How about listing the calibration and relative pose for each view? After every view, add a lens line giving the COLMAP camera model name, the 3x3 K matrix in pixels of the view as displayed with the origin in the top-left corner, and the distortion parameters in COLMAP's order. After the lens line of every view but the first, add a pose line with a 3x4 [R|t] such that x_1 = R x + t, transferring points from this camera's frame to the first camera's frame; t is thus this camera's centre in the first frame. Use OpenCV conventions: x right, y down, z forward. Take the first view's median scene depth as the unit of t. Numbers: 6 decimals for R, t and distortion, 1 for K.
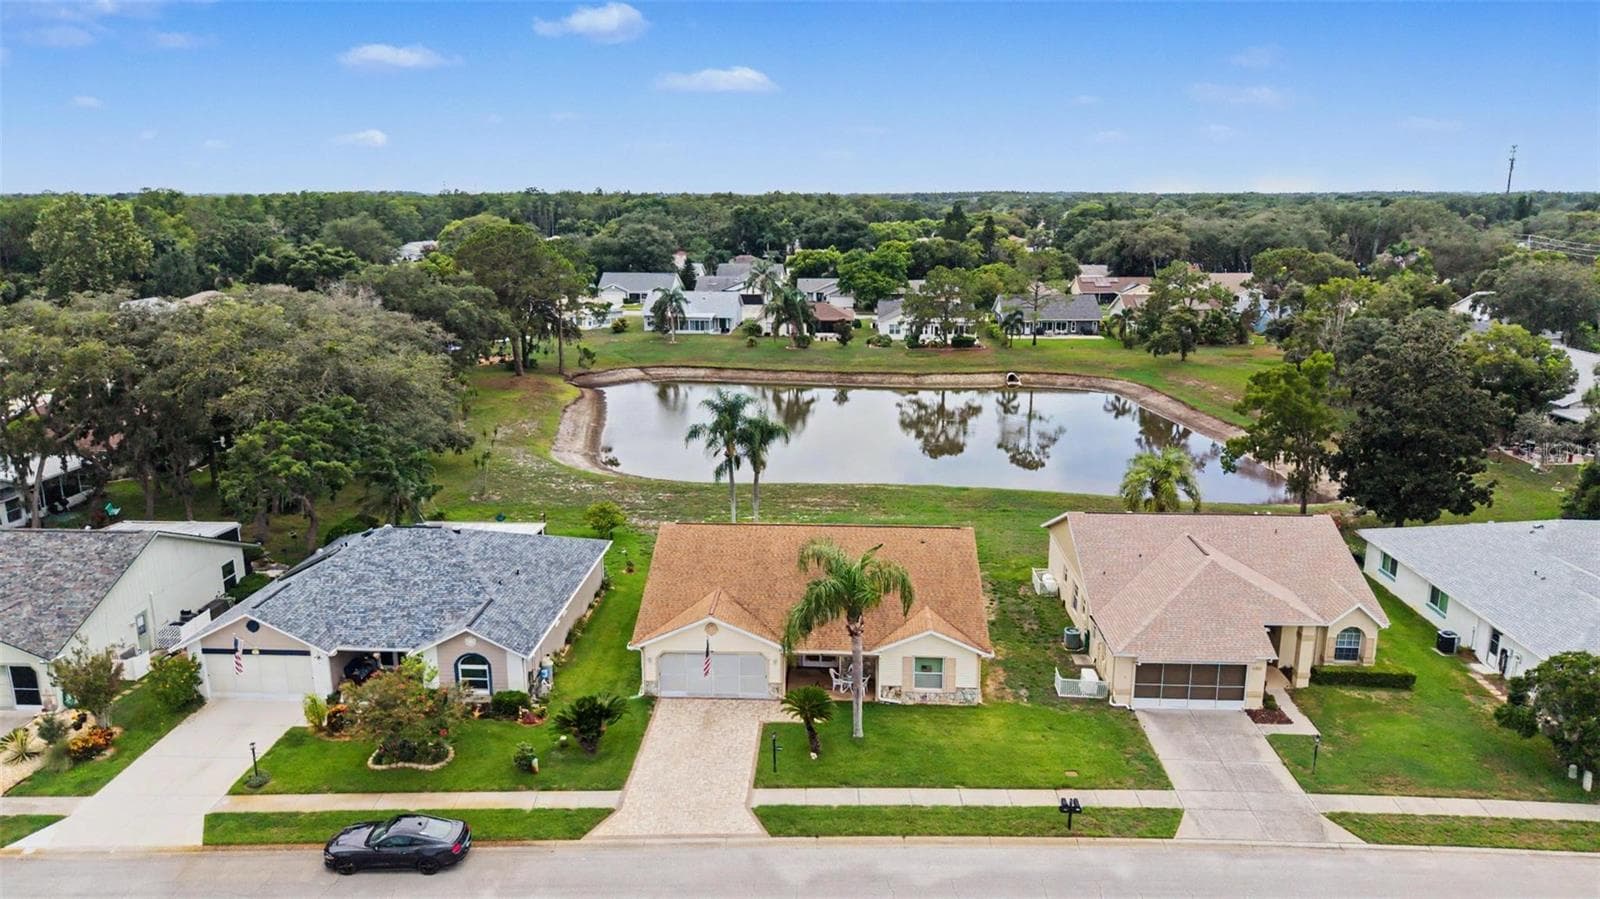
lens RADIAL K [[1042.6, 0, 800.0], [0, 1042.6, 449.5], [0, 0, 1]] dist [0.064711, -0.081871]
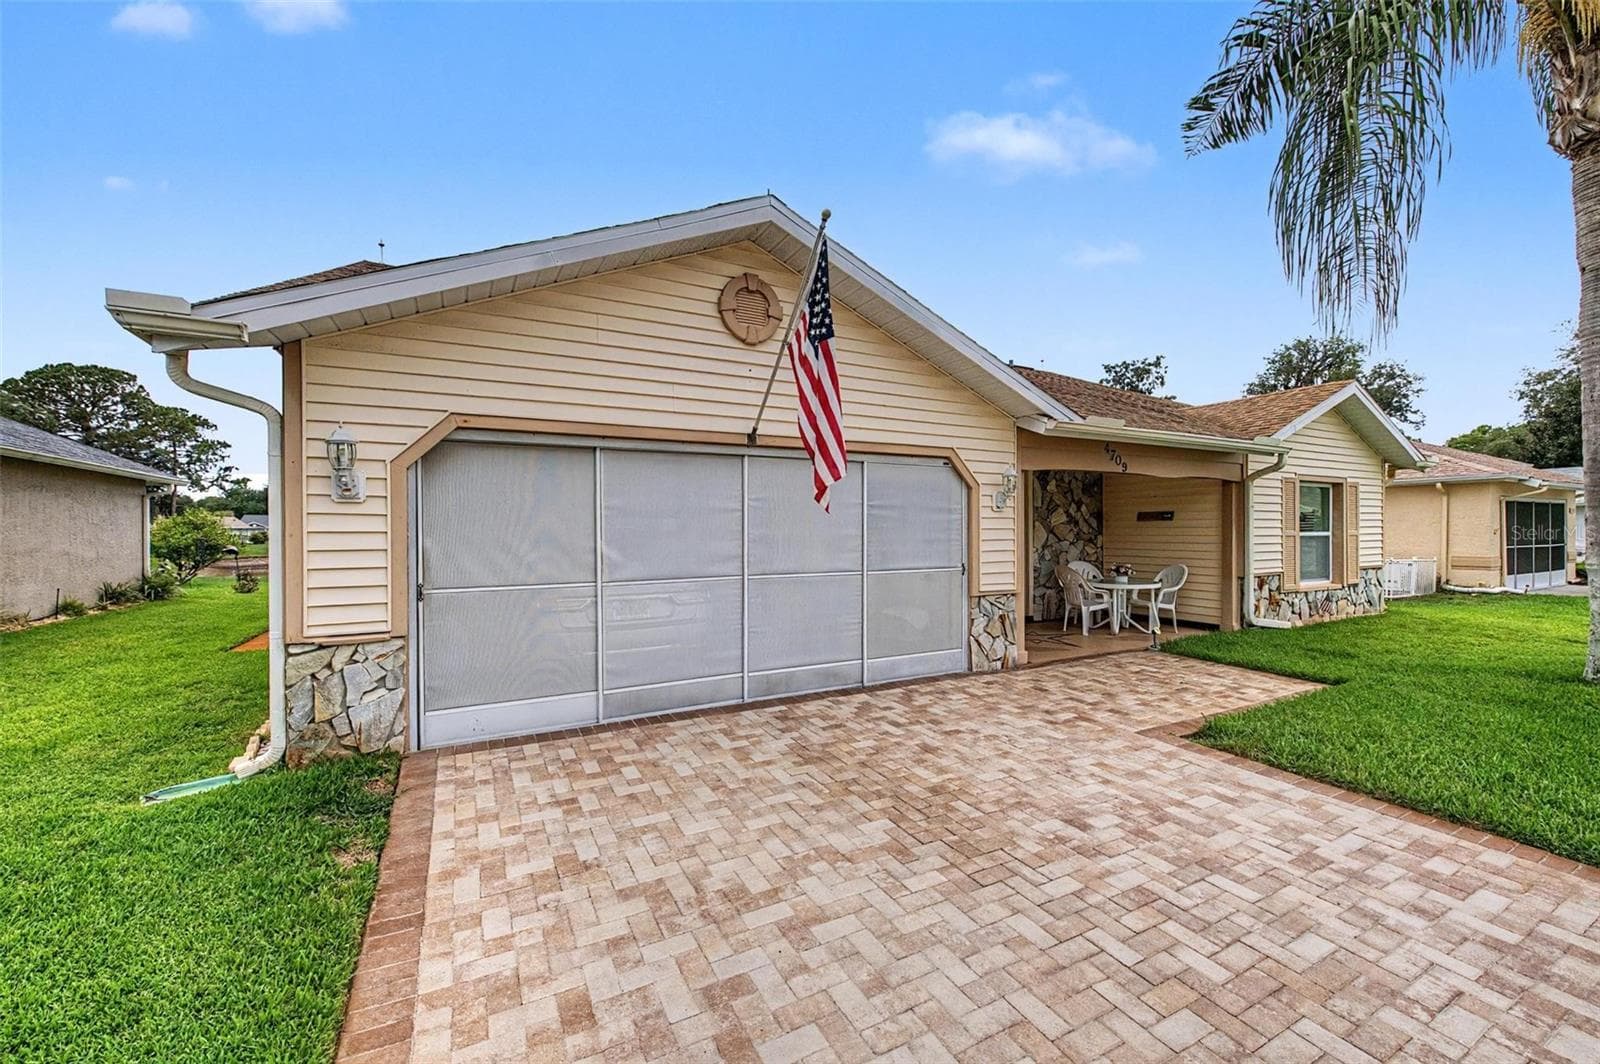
lens RADIAL K [[627.7, 0, 802.7], [0, 627.7, 529.3], [0, 0, 1]] dist [0.000705, -0.000444]
pose [[0.860227, -0.002019, 0.509908, -0.137967], [0.123754, 0.970921, -0.204932, 0.240568], [-0.494667, 0.239391, 0.835462, 0.928807]]
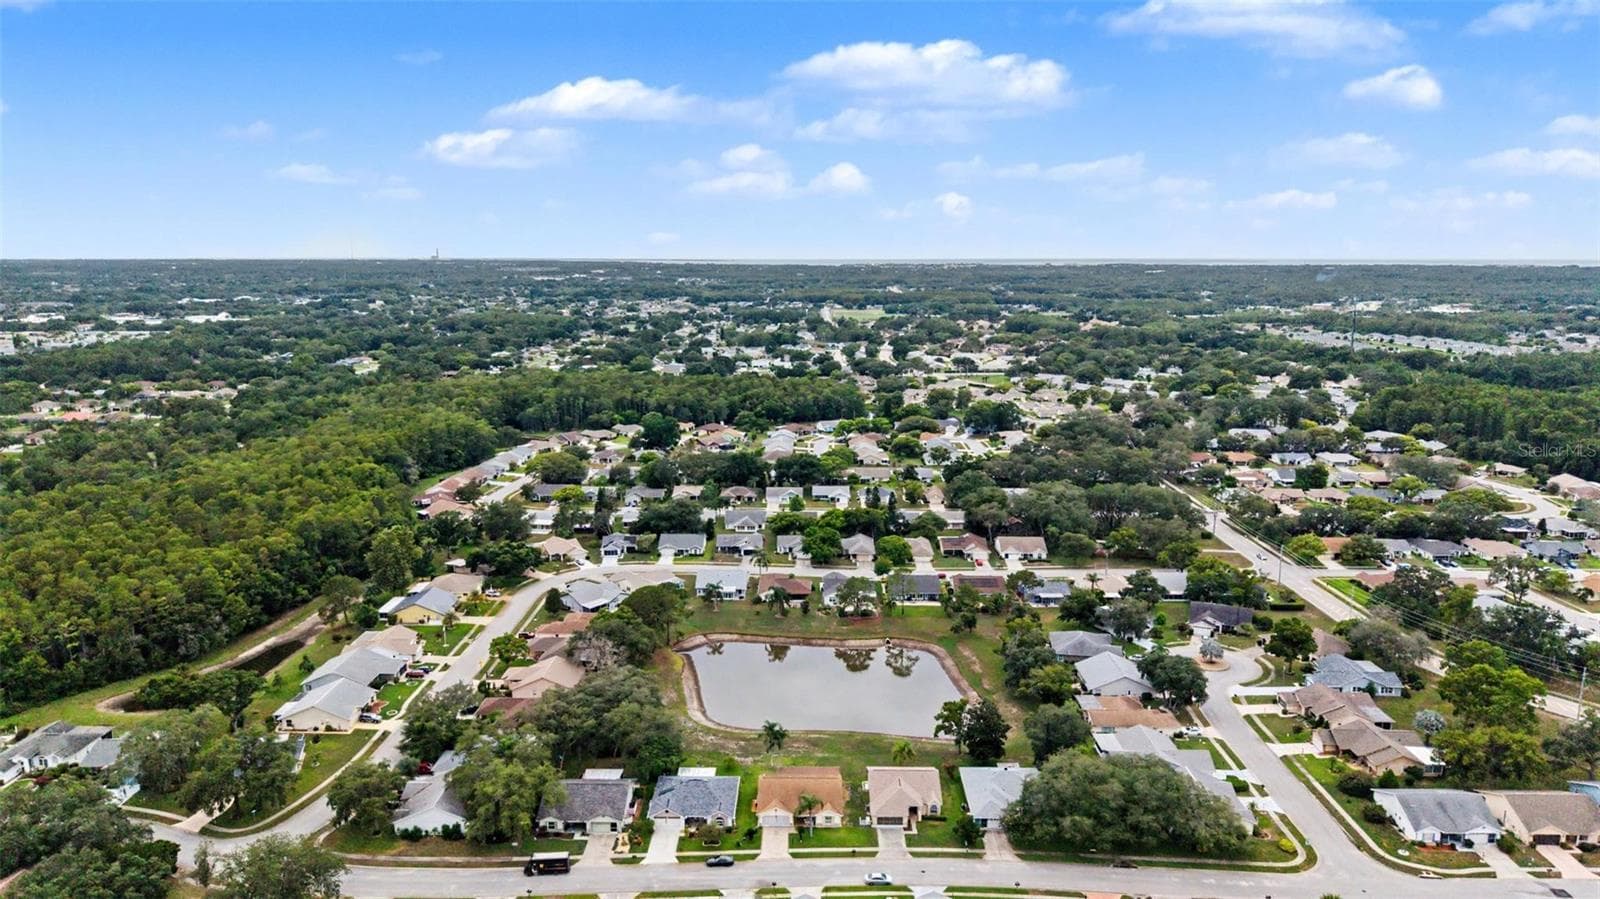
lens RADIAL K [[1042.6, 0, 800.0], [0, 1042.6, 449.5], [0, 0, 1]] dist [0.064711, -0.081871]
pose [[0.999261, -0.003957, 0.038227, -0.150766], [0.005980, 0.998578, -0.052968, -1.088183], [-0.037963, 0.053157, 0.997864, -3.401832]]
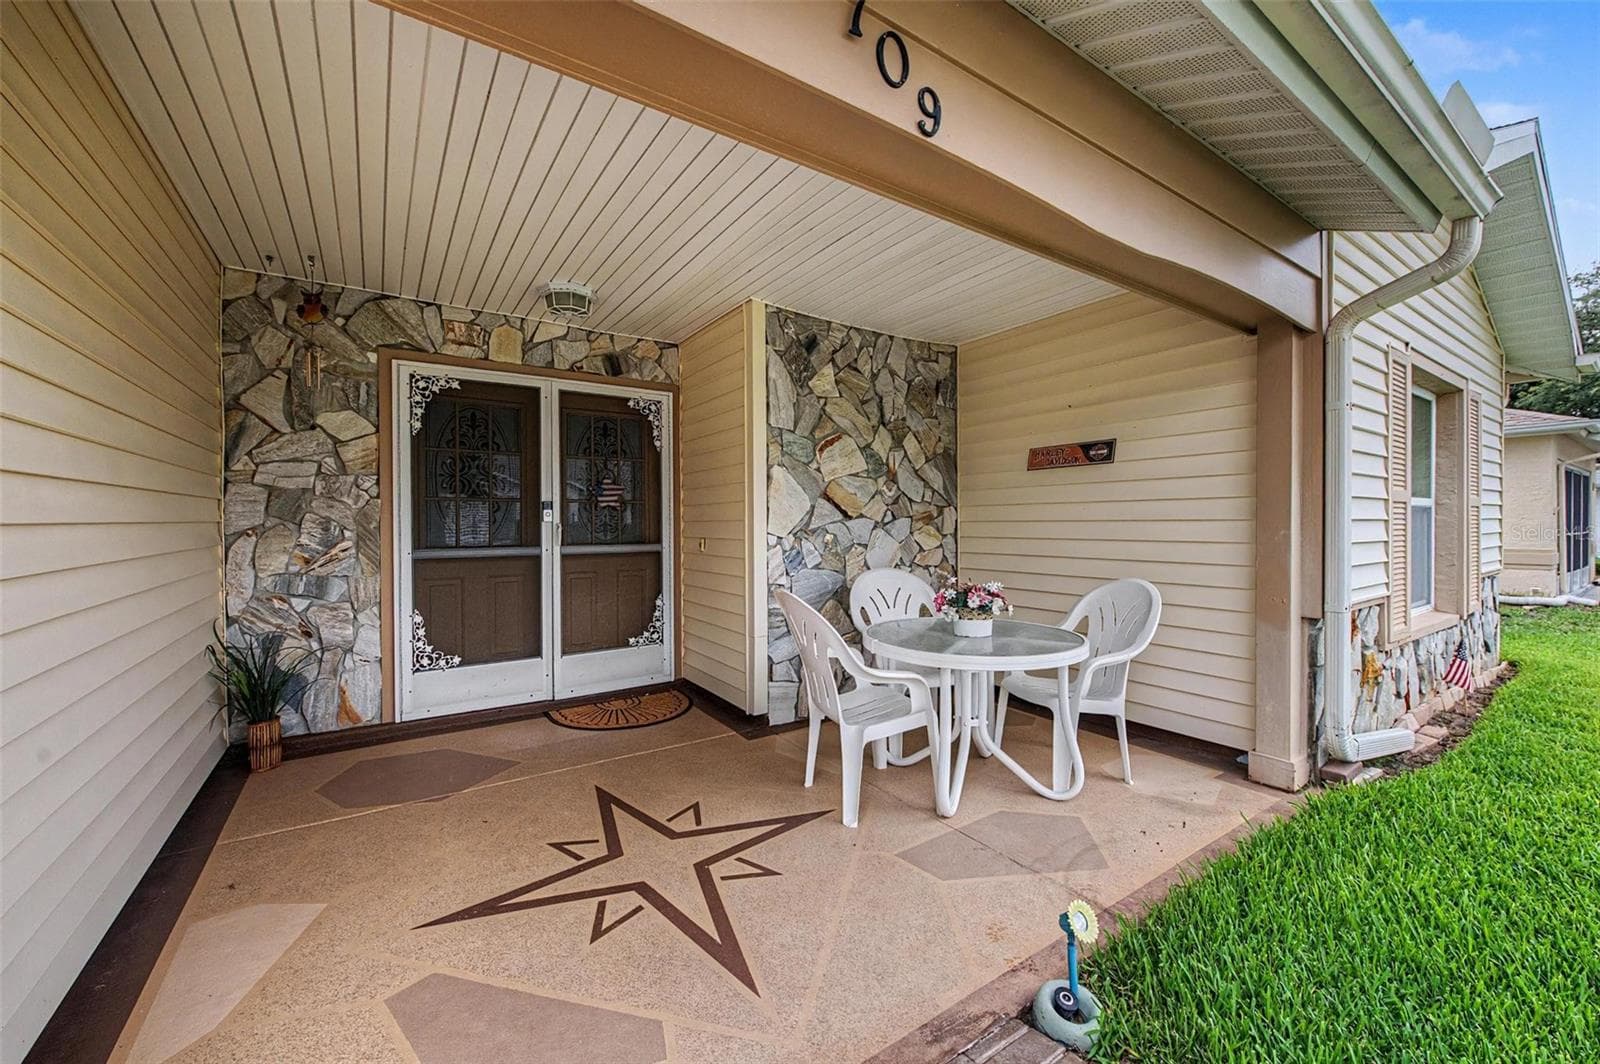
lens RADIAL K [[627.7, 0, 802.7], [0, 627.7, 529.3], [0, 0, 1]] dist [0.000705, -0.000444]
pose [[0.797054, -0.008230, 0.603852, -0.004153], [0.147679, 0.972206, -0.181678, 0.227039], [-0.585574, 0.233983, 0.776116, 1.005499]]
